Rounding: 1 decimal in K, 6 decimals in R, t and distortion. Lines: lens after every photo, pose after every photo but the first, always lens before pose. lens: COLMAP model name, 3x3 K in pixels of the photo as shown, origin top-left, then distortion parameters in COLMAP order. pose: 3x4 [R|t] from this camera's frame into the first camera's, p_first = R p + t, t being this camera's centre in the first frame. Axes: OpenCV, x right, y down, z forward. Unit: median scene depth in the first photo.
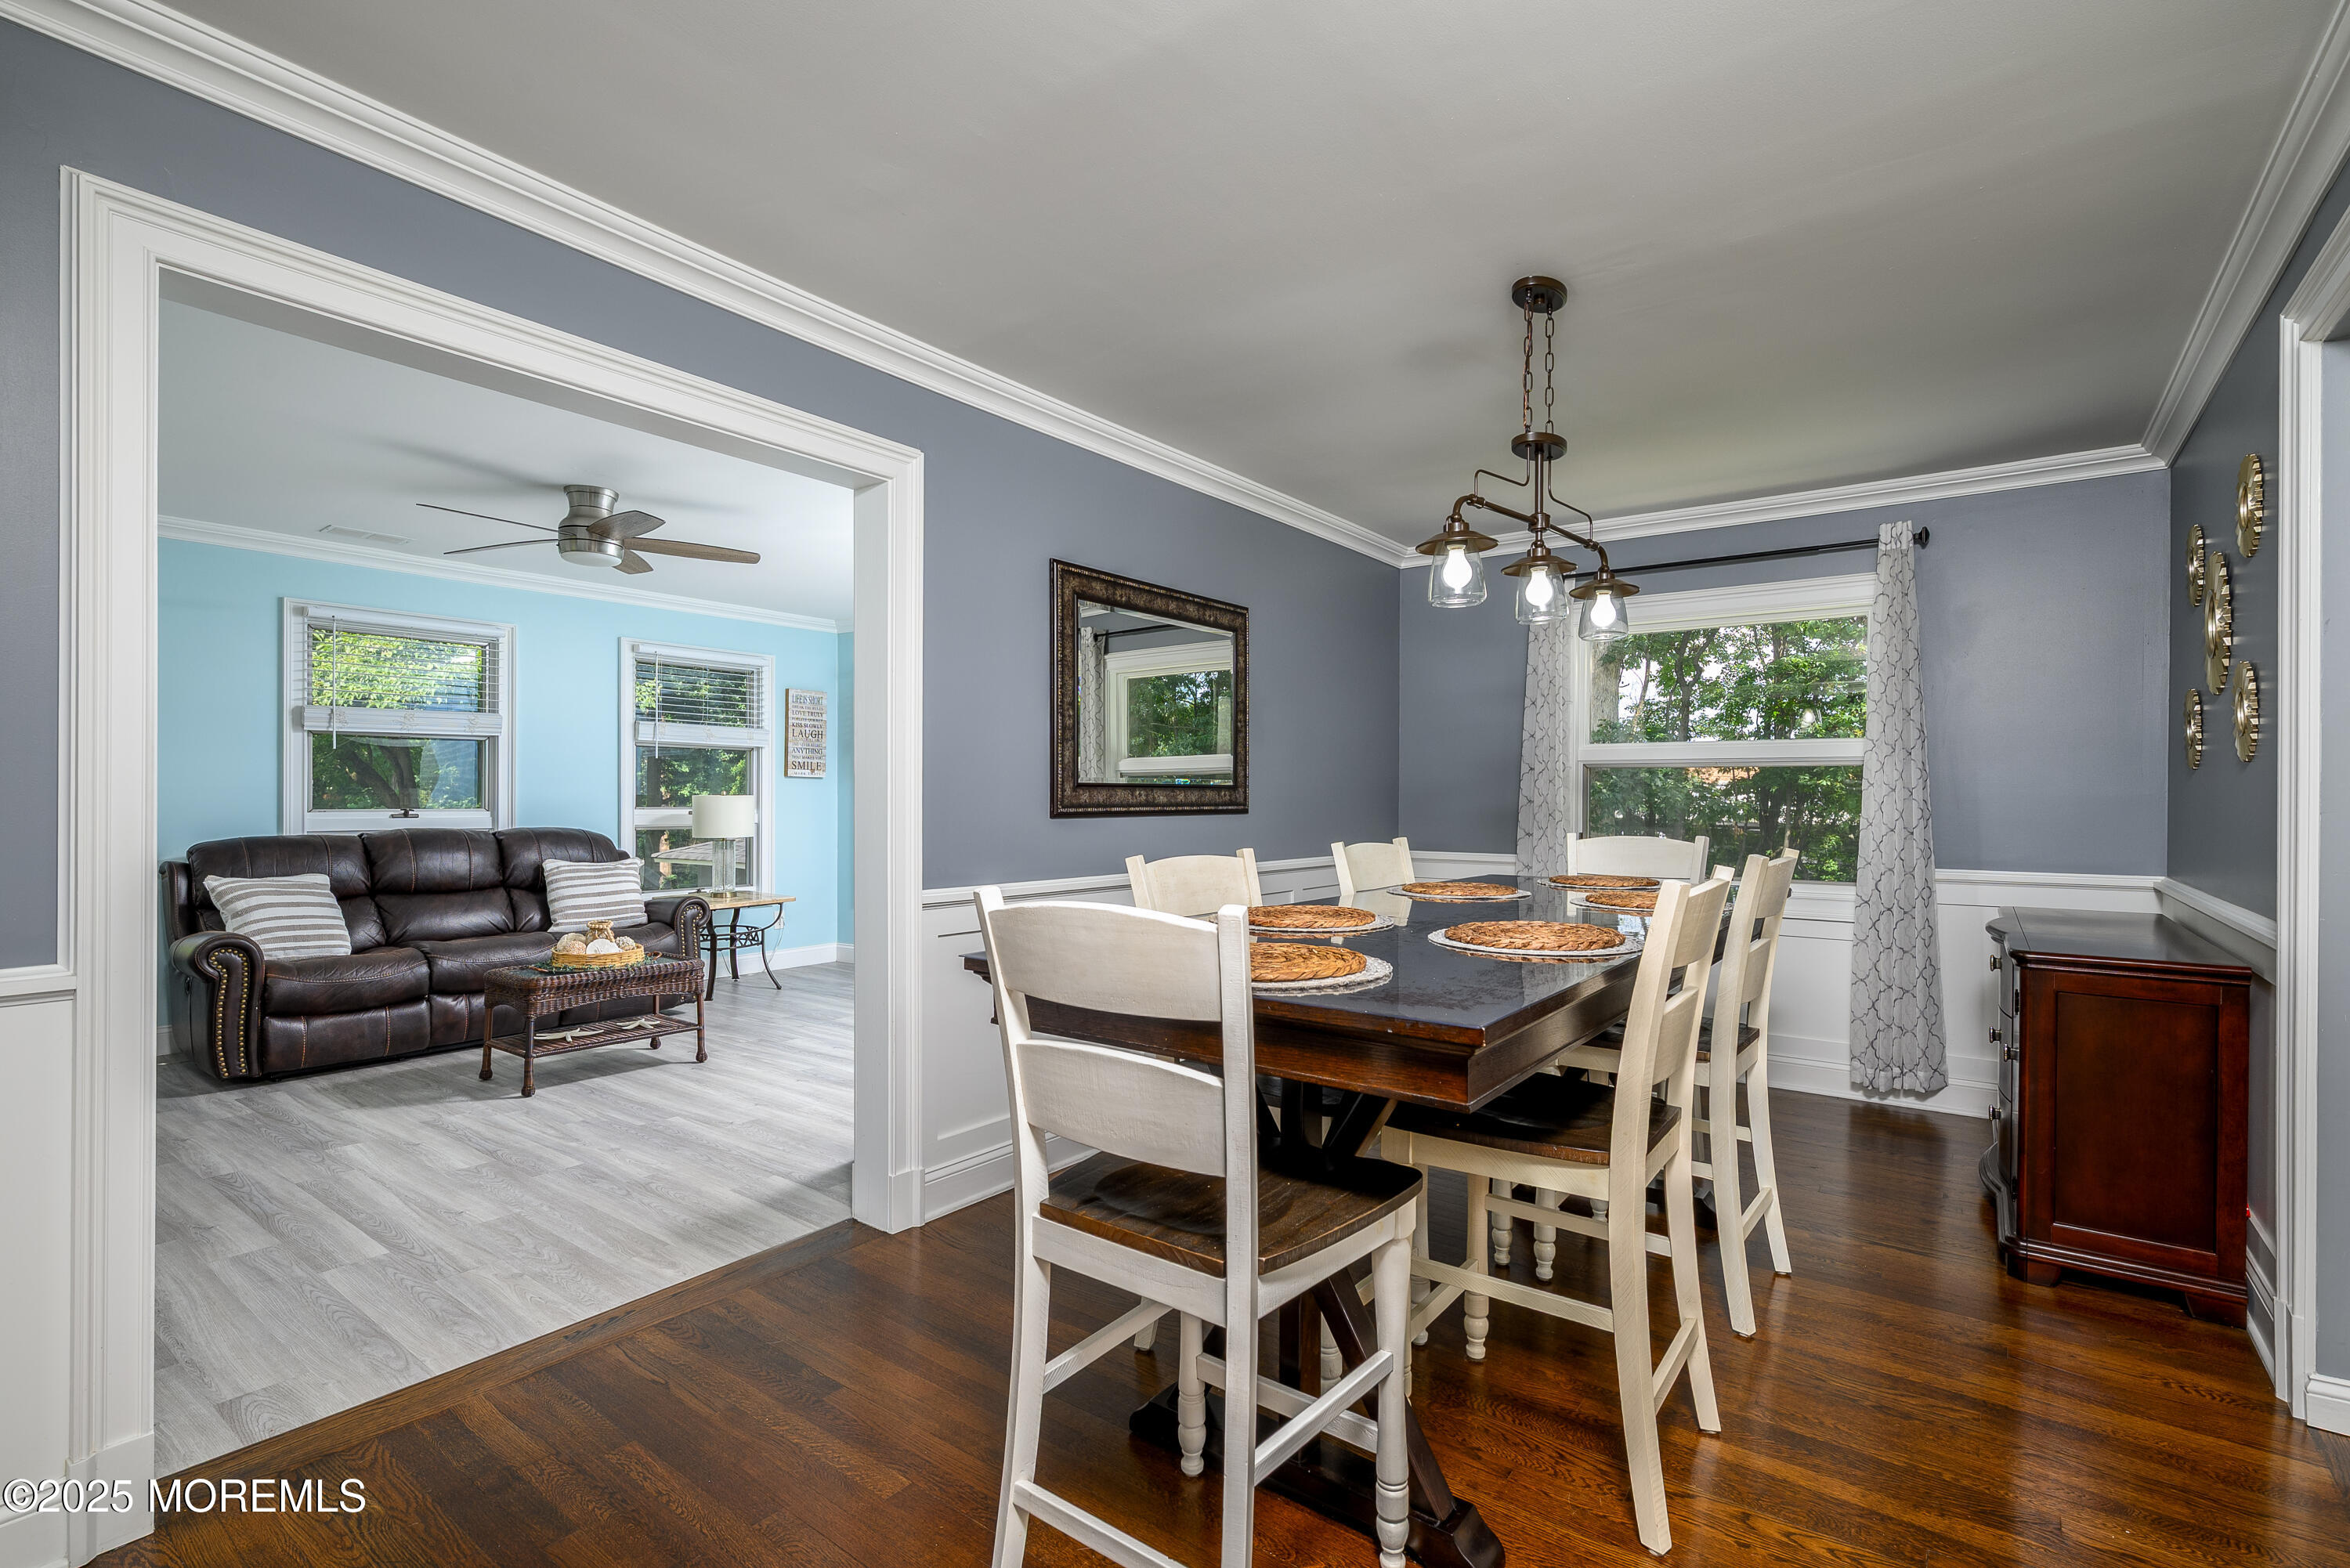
lens RADIAL K [[1101.8, 0, 1189.3], [0, 1101.8, 792.0], [0, 0, 1]] dist [0.008727, 0.000800]
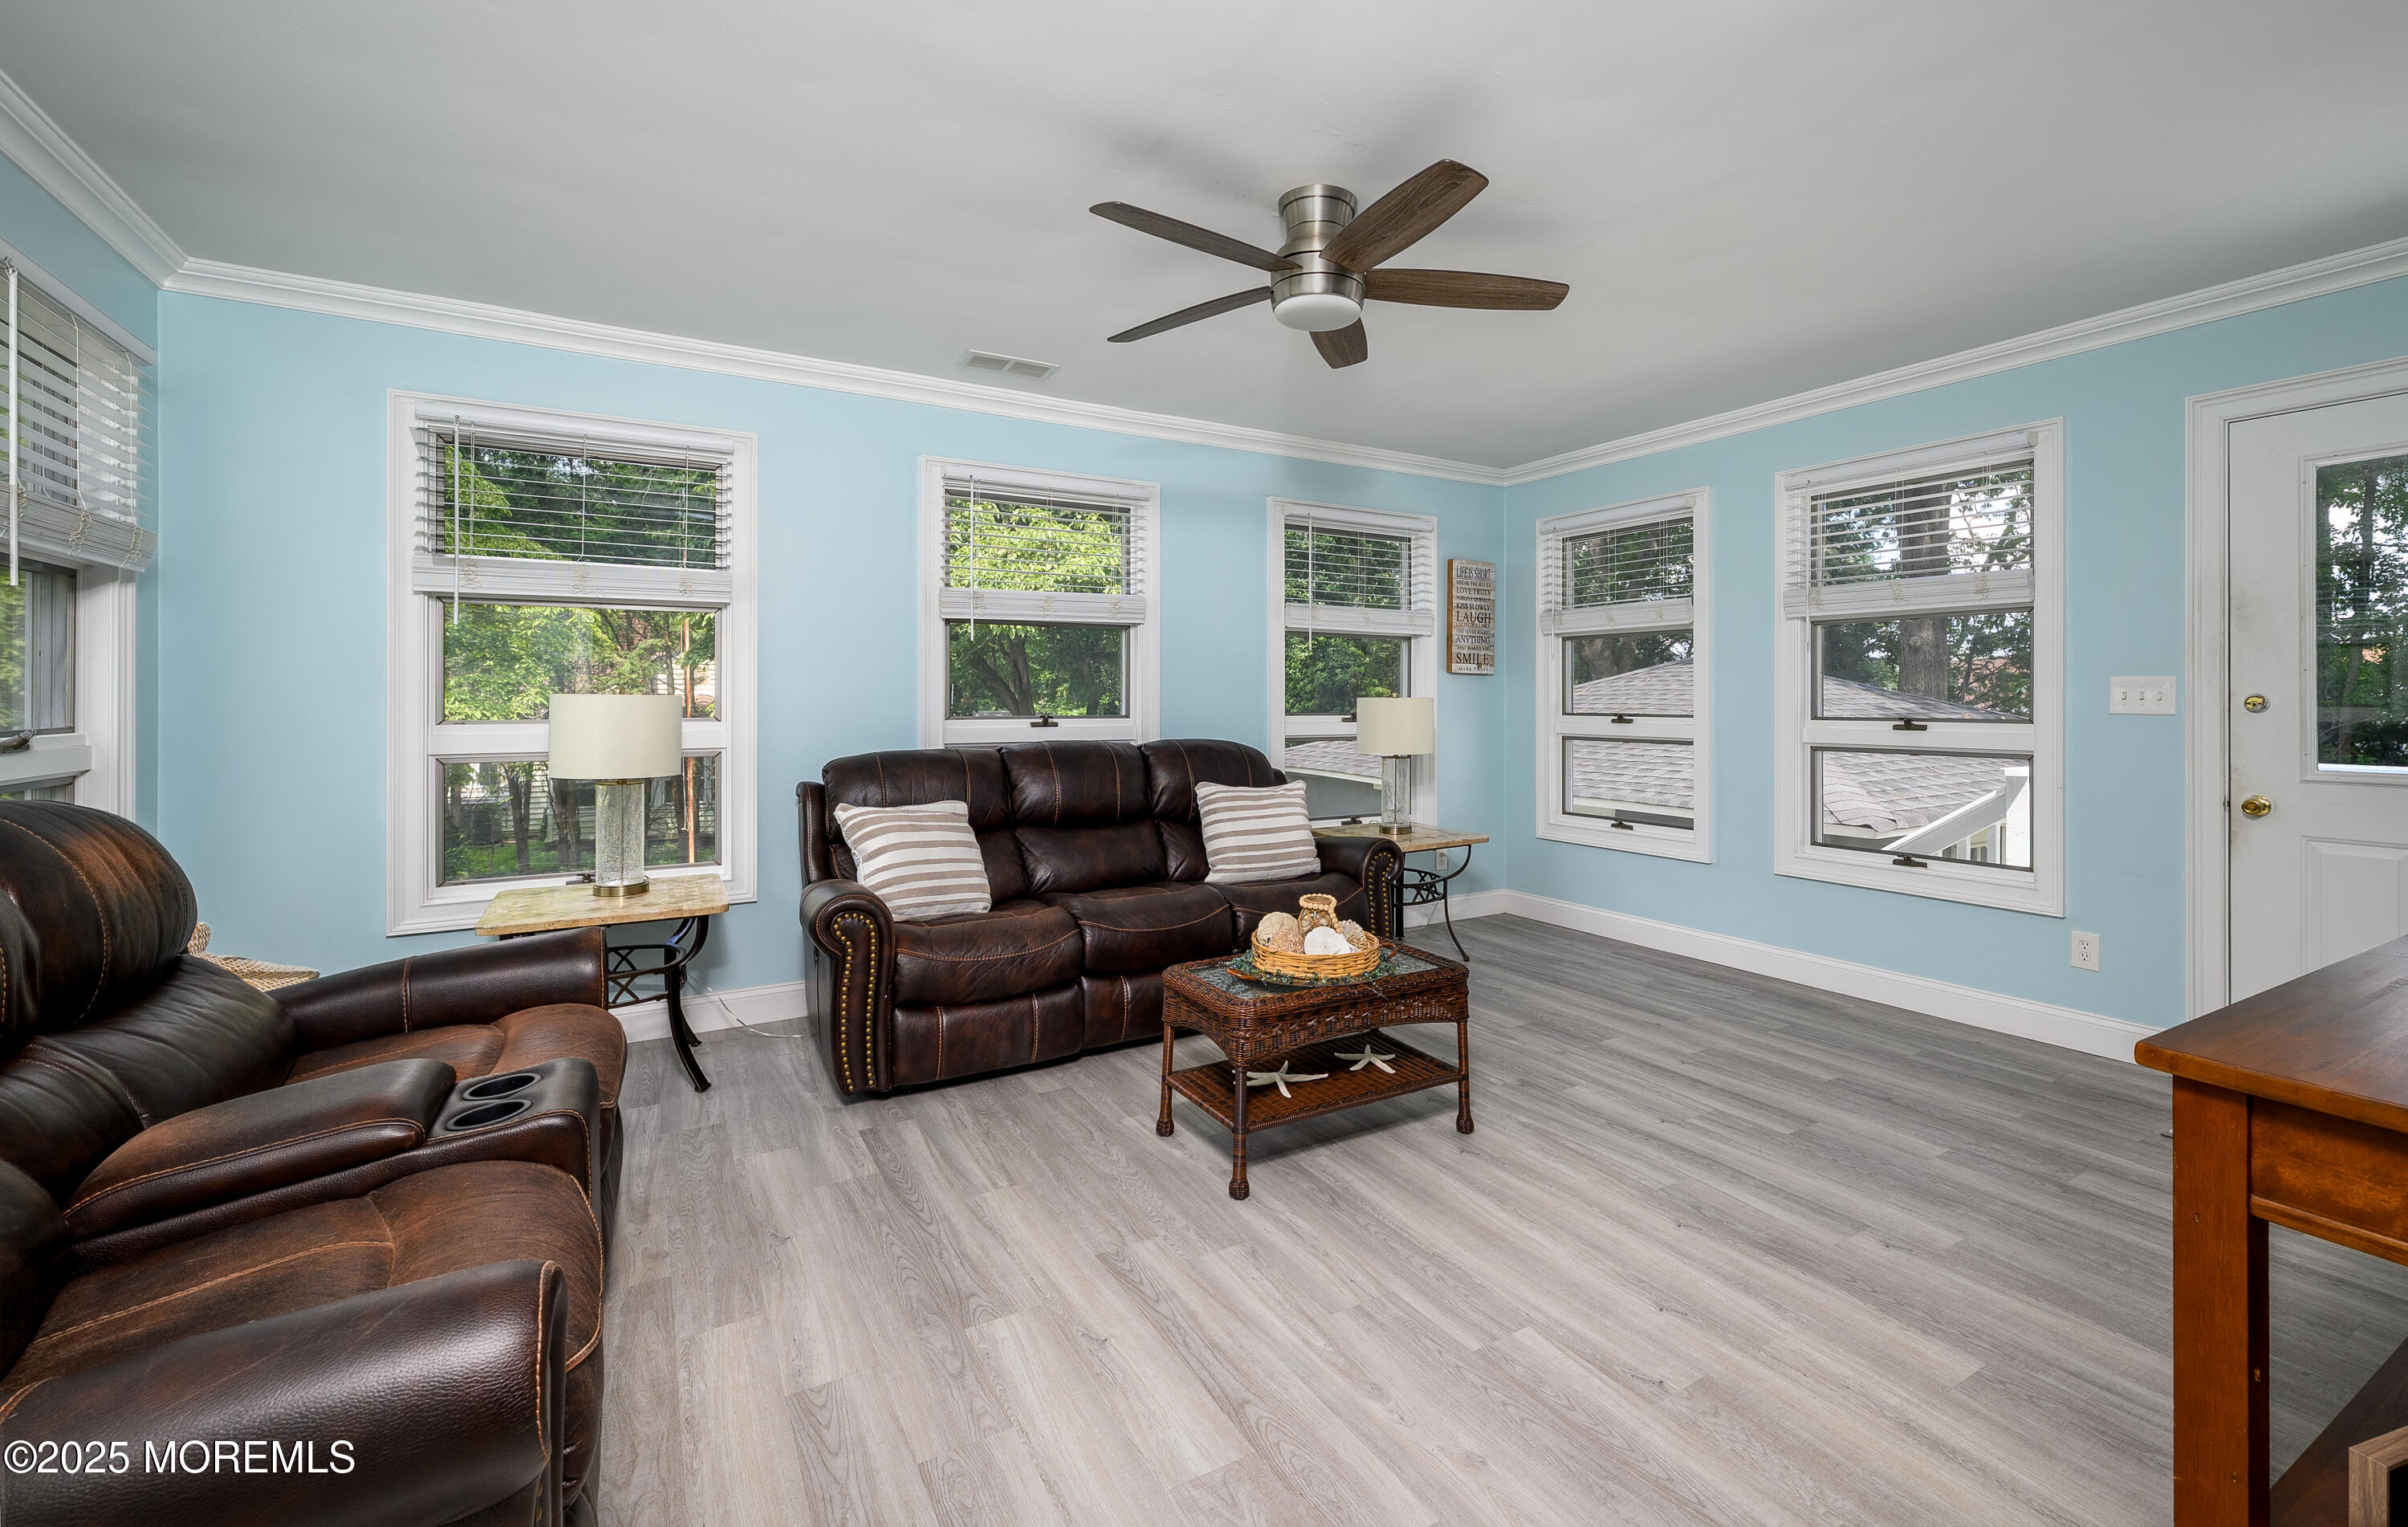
lens RADIAL K [[1037.6, 0, 1269.5], [0, 1037.6, 687.9], [0, 0, 1]] dist [0.002489, 0.000365]
pose [[0.931375, -0.008964, -0.363951, -0.343131], [0.006468, 0.999946, -0.008078, 0.002400], [0.364004, 0.005169, 0.931383, 0.438914]]
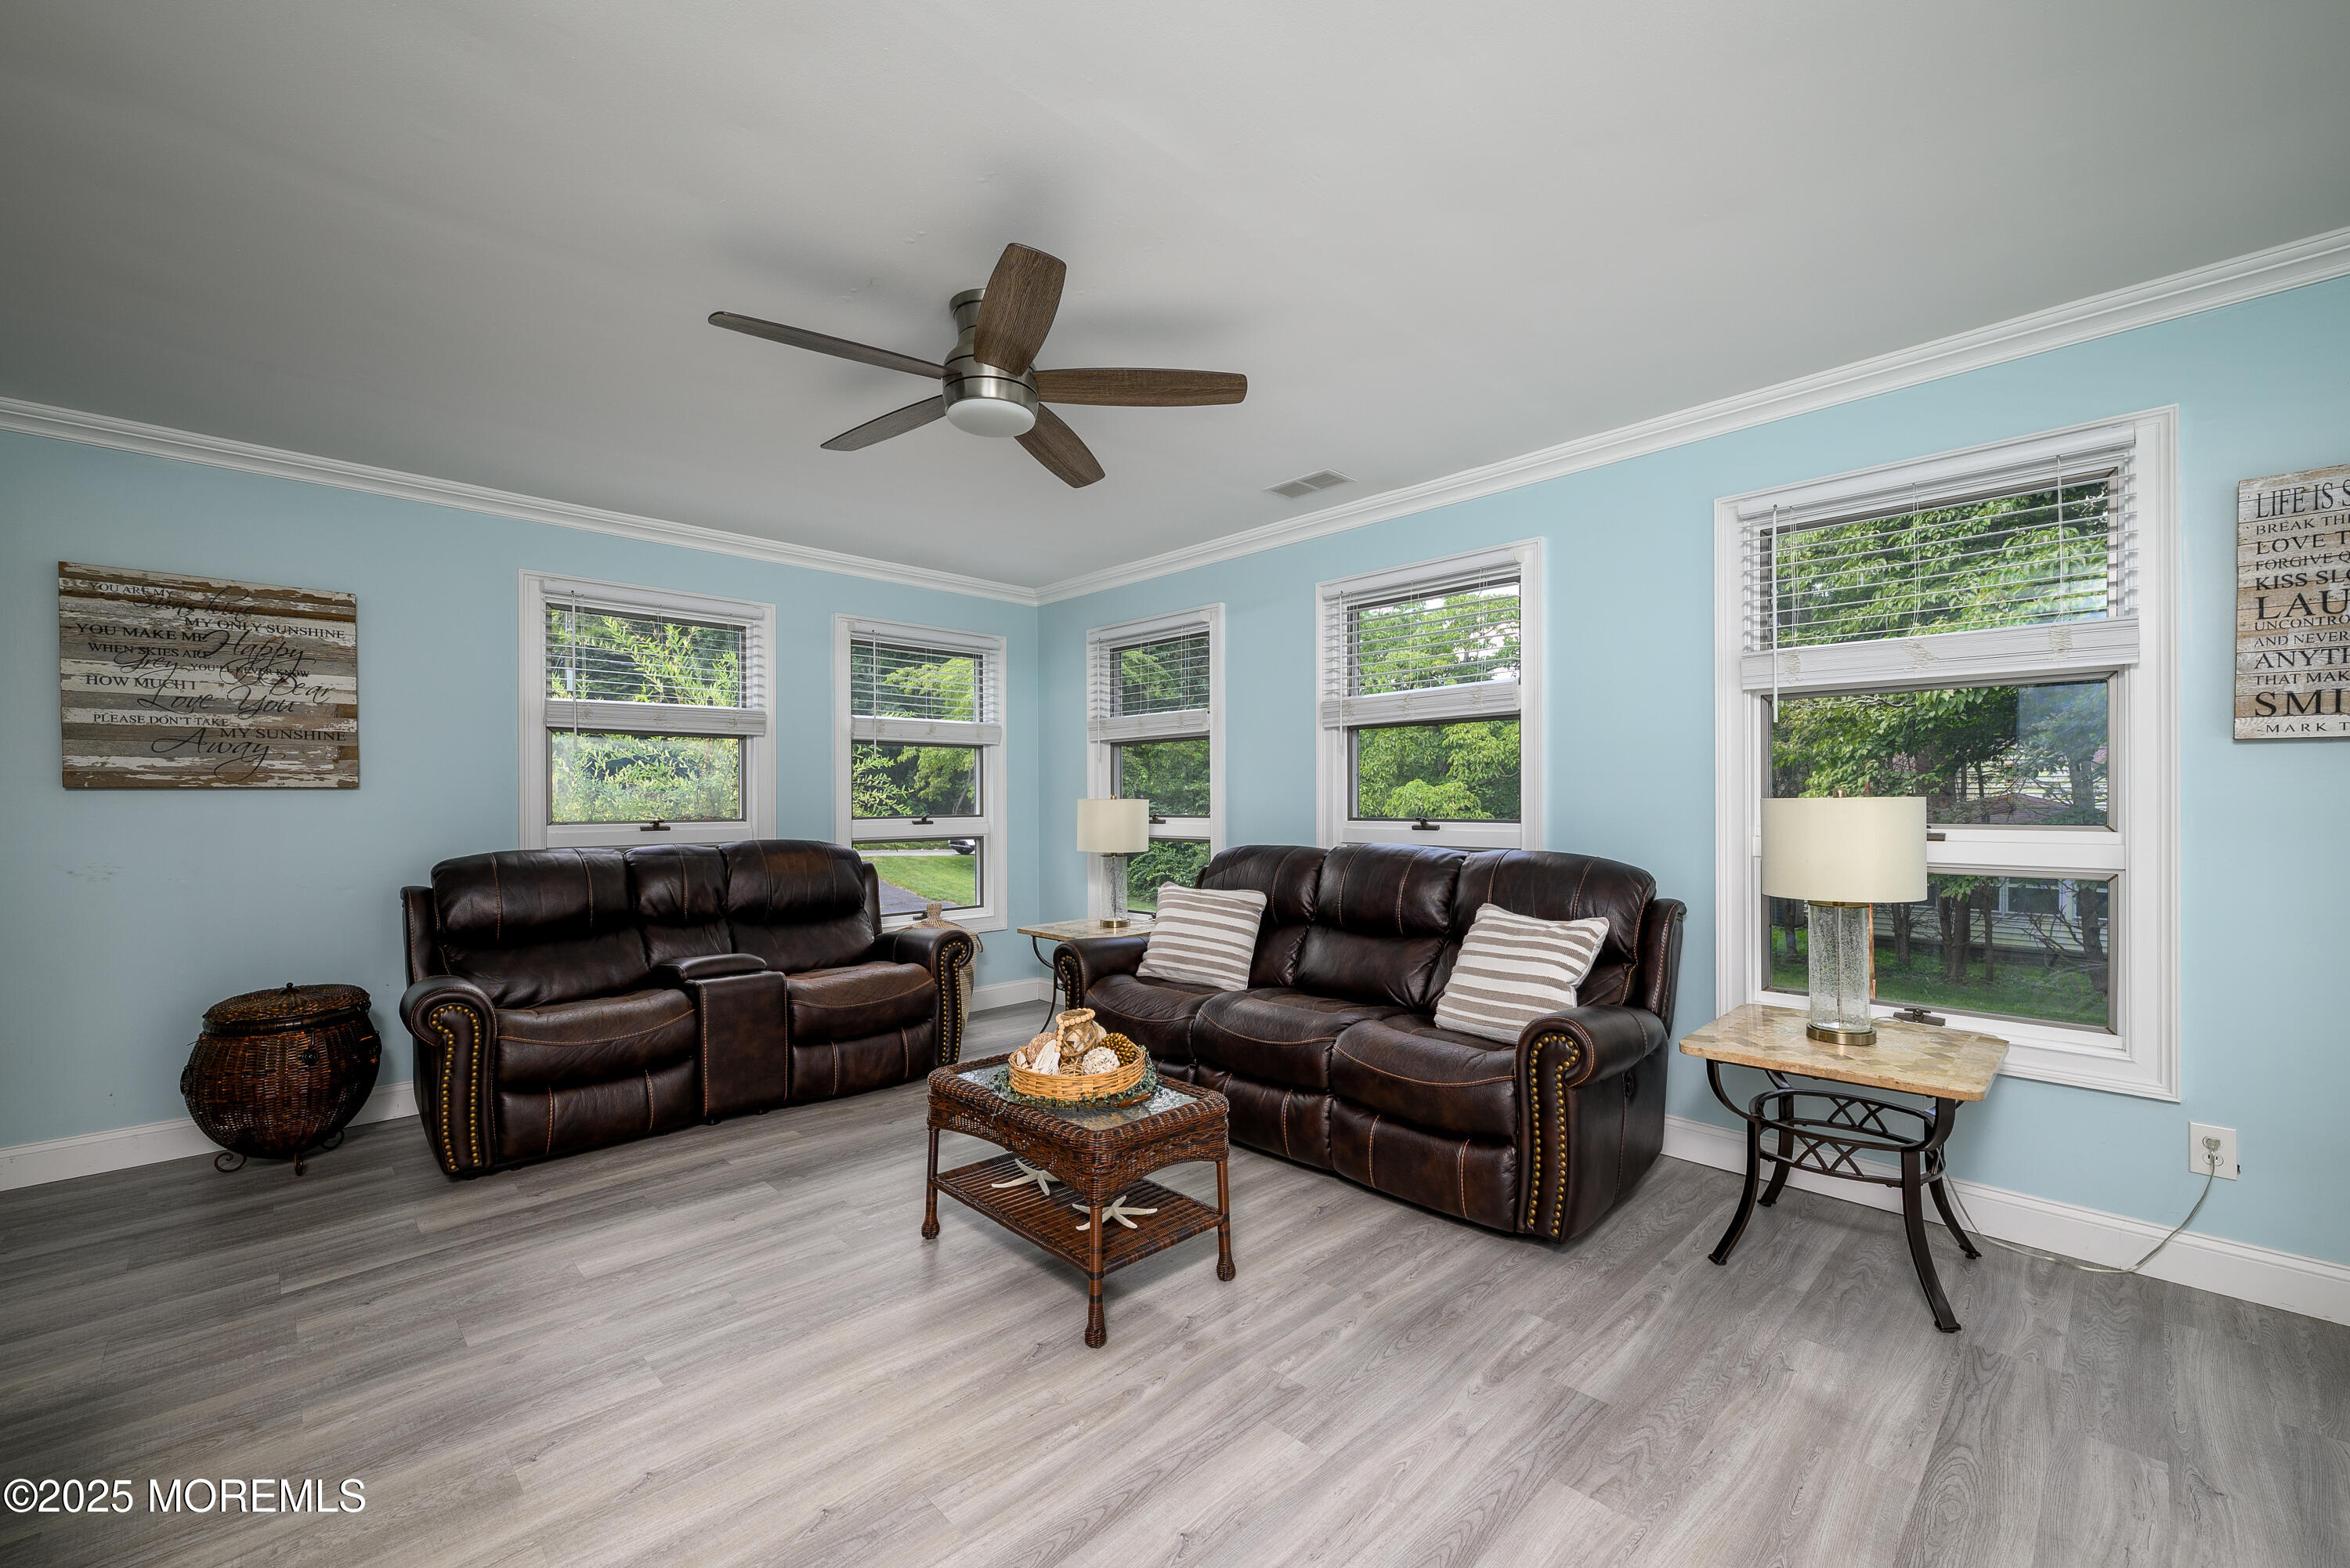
lens RADIAL K [[951.4, 0, 1168.9], [0, 951.4, 796.3], [0, 0, 1]] dist [0.002089, -0.000266]
pose [[-0.161816, -0.006282, -0.986801, -0.030077], [0.008497, 0.999934, -0.007759, 0.004895], [0.986784, -0.009640, -0.161752, 1.144390]]
